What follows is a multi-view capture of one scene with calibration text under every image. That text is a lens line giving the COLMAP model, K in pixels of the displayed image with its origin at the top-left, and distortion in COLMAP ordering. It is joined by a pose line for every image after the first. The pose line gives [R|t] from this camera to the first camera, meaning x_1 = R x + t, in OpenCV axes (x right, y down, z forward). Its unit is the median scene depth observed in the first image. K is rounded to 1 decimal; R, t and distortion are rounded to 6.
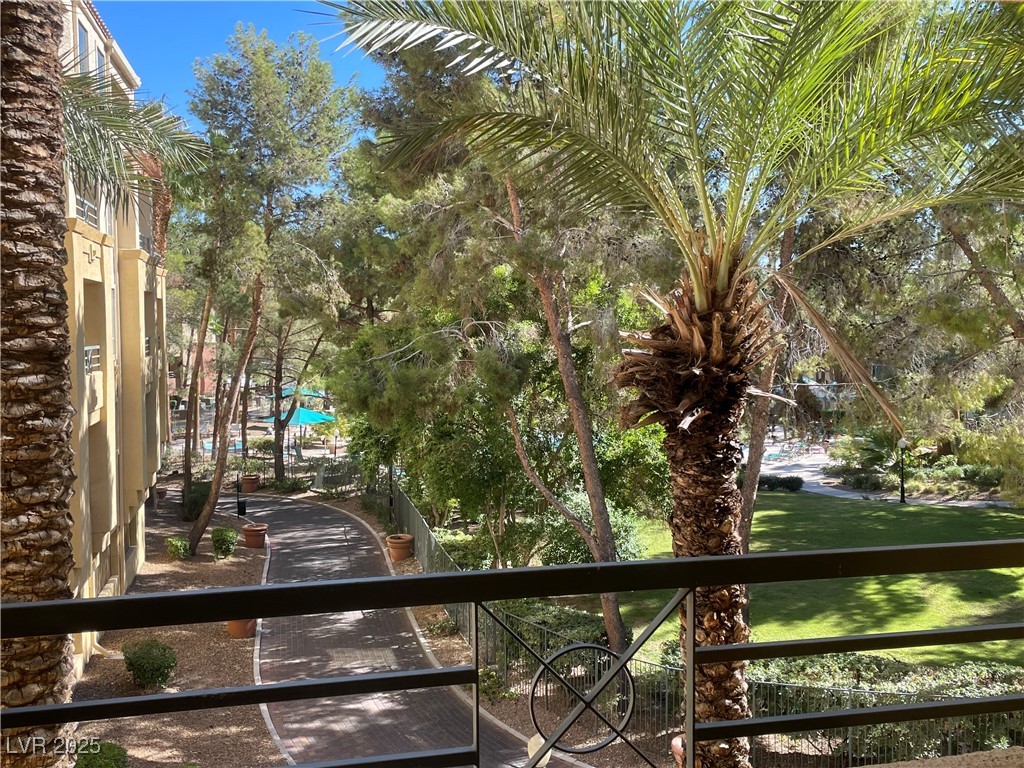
lens RADIAL K [[1018.1, 0, 512.0], [0, 1018.1, 384.0], [0, 0, 1]] dist [0.005492, 0.002070]
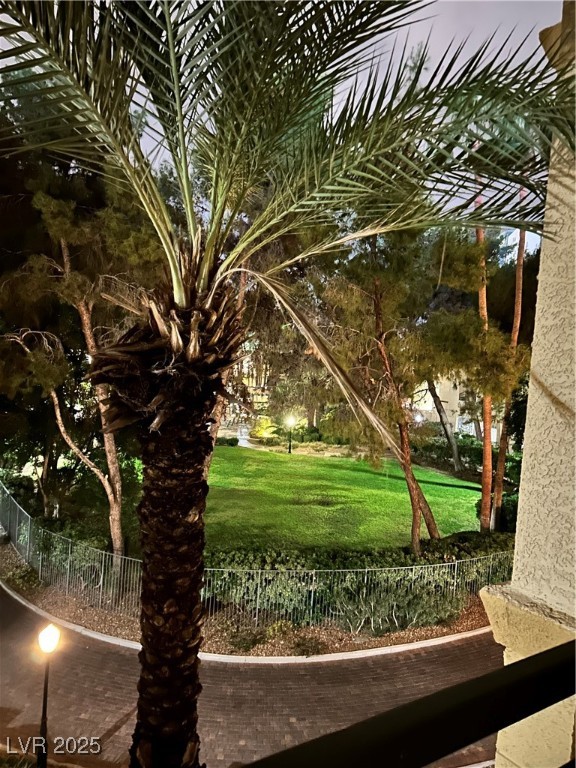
lens RADIAL K [[540.7, 0, 288.0], [0, 540.7, 384.0], [0, 0, 1]] dist [0.033952, -0.047007]
pose [[0.923516, 0.059849, 0.378861, 0.081955], [-0.061008, 0.998097, -0.008957, 0.002000], [-0.378676, -0.014842, 0.925410, 0.445392]]
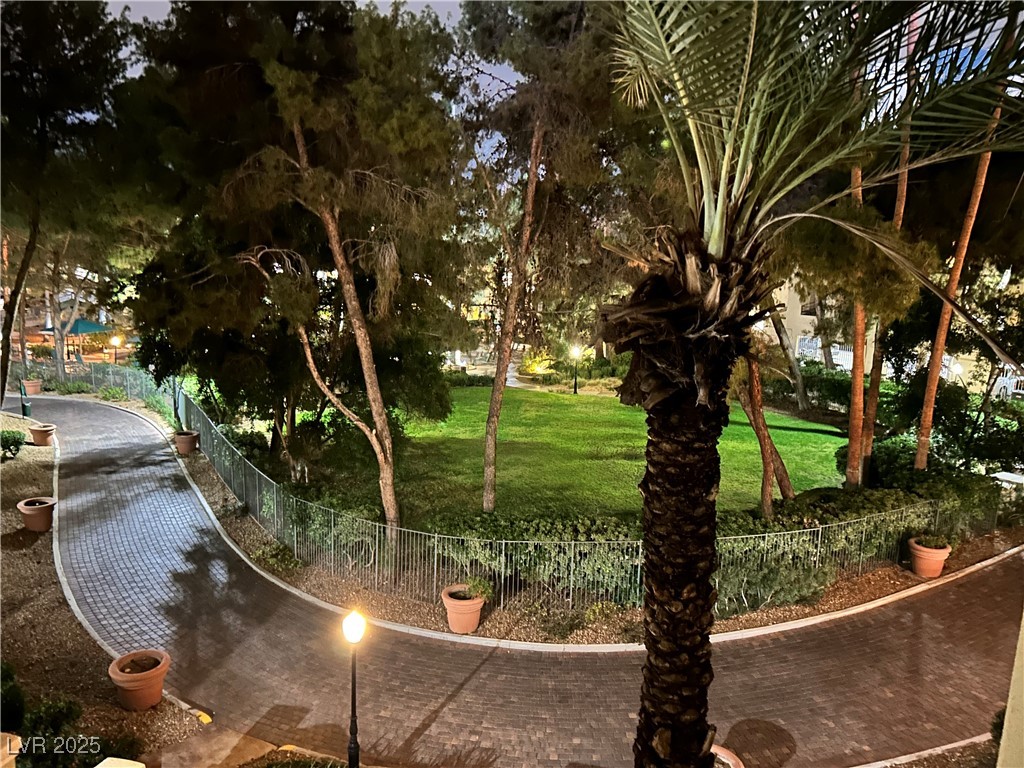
lens RADIAL K [[720.9, 0, 511.6], [0, 720.9, 392.8], [0, 0, 1]] dist [0.033952, -0.047007]
pose [[0.940897, -0.017126, 0.338259, -0.186465], [-0.026166, 0.992060, 0.123010, -0.029761], [-0.337680, -0.124590, 0.932979, 0.454083]]
